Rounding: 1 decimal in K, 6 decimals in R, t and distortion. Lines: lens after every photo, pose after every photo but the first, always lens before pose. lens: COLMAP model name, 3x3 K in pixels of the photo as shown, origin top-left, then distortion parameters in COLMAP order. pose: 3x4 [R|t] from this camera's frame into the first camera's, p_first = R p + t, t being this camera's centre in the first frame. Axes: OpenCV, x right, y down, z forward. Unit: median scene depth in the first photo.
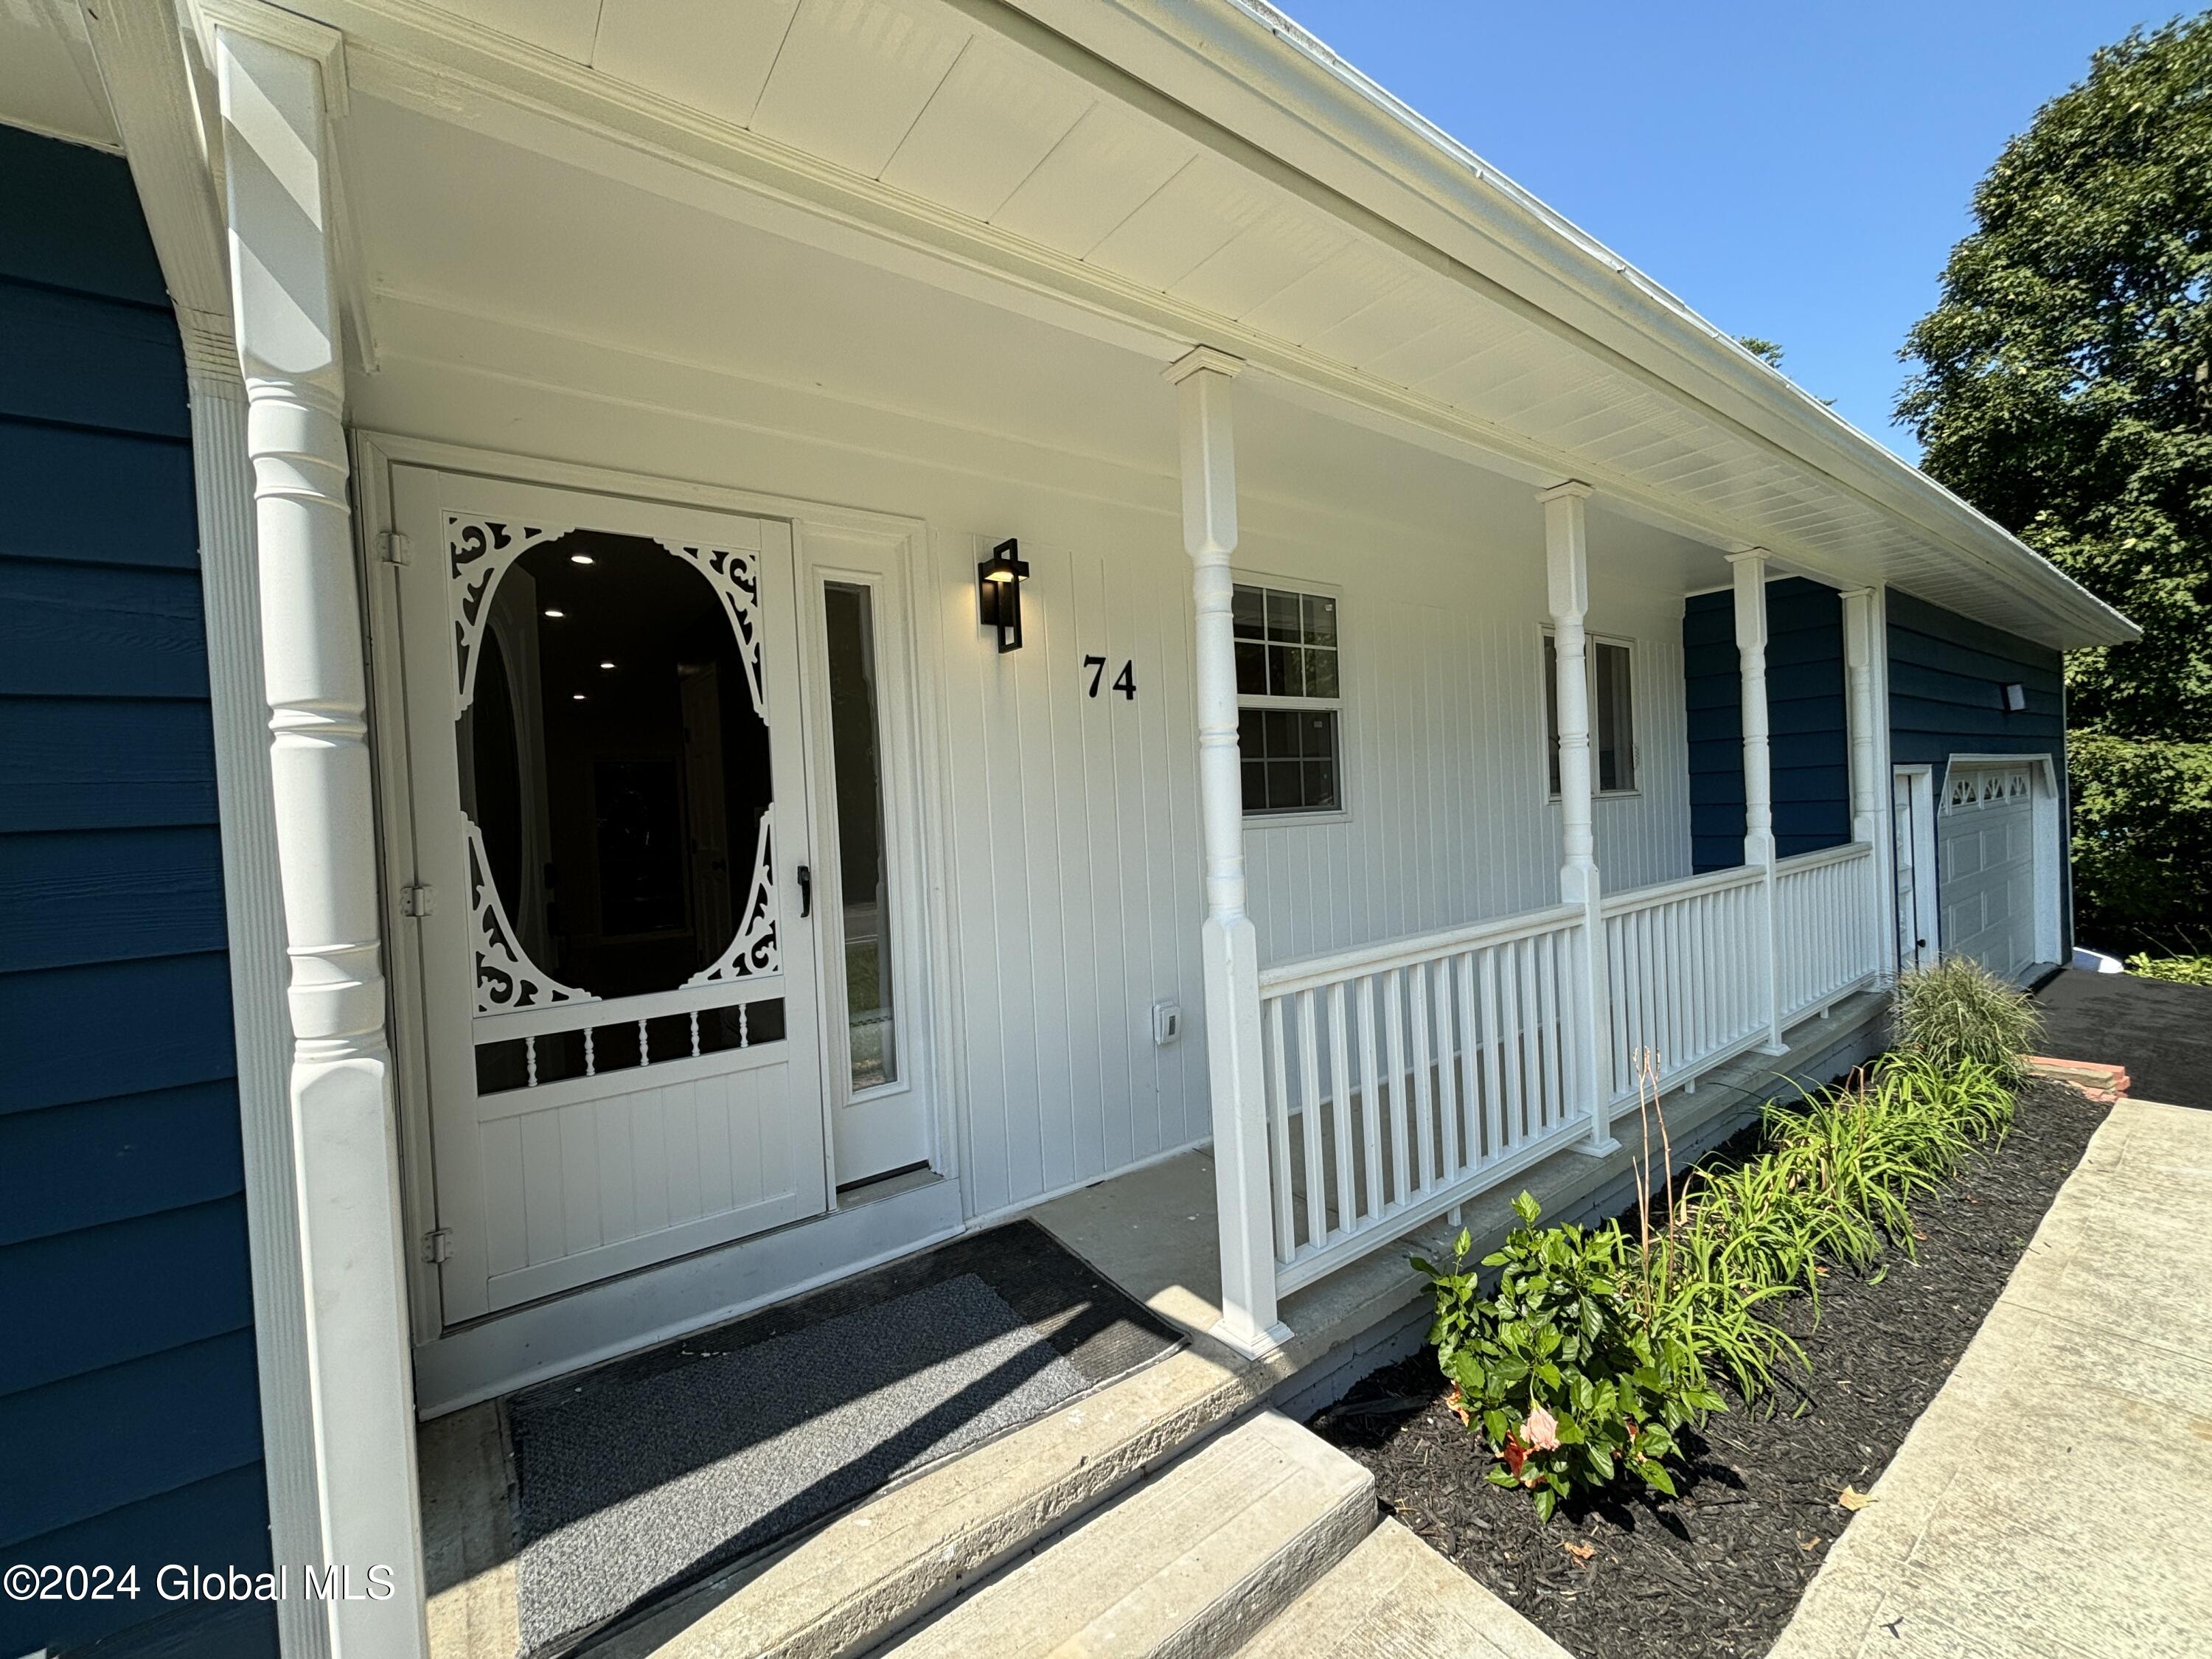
lens RADIAL K [[885.3, 0, 1109.5], [0, 885.3, 825.3], [0, 0, 1]] dist [-0.002822, -0.001906]
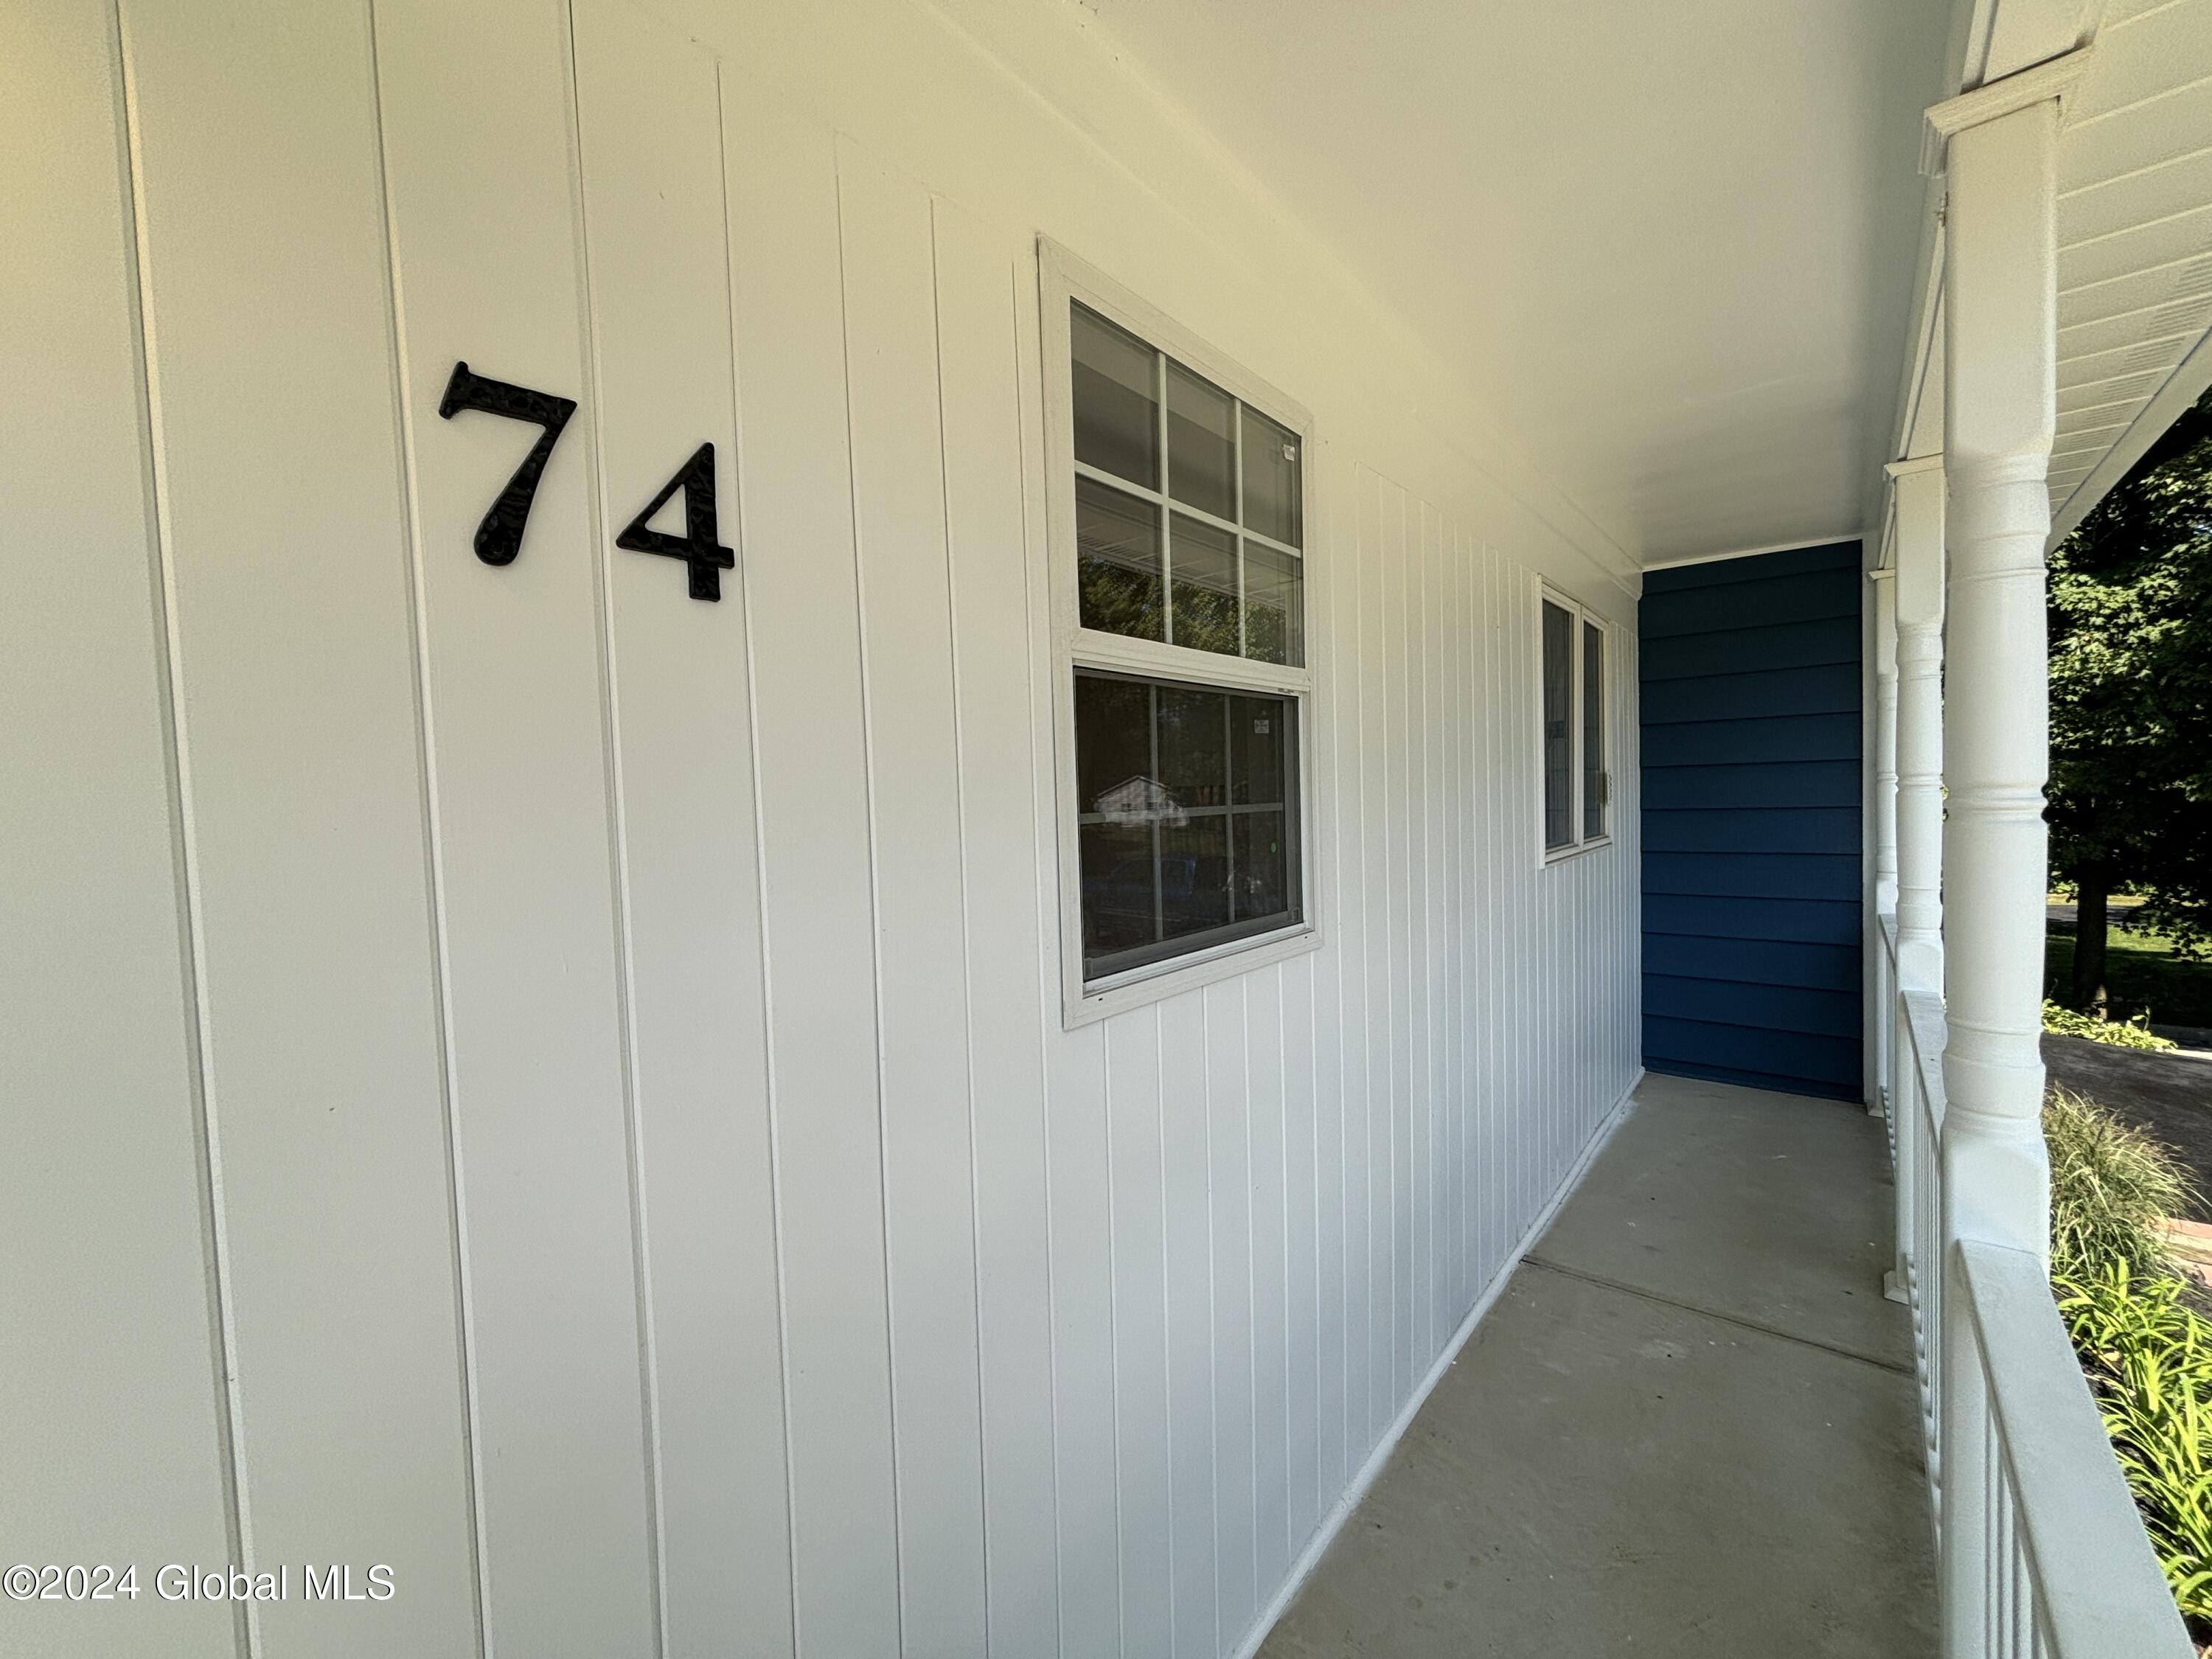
lens RADIAL K [[885.3, 0, 1101.1], [0, 885.3, 824.2], [0, 0, 1]] dist [-0.002822, -0.001906]
pose [[0.971637, 0.013496, 0.236093, 0.065595], [-0.014961, 0.999878, 0.004414, -0.071909], [-0.236005, -0.007821, 0.971720, 0.645478]]
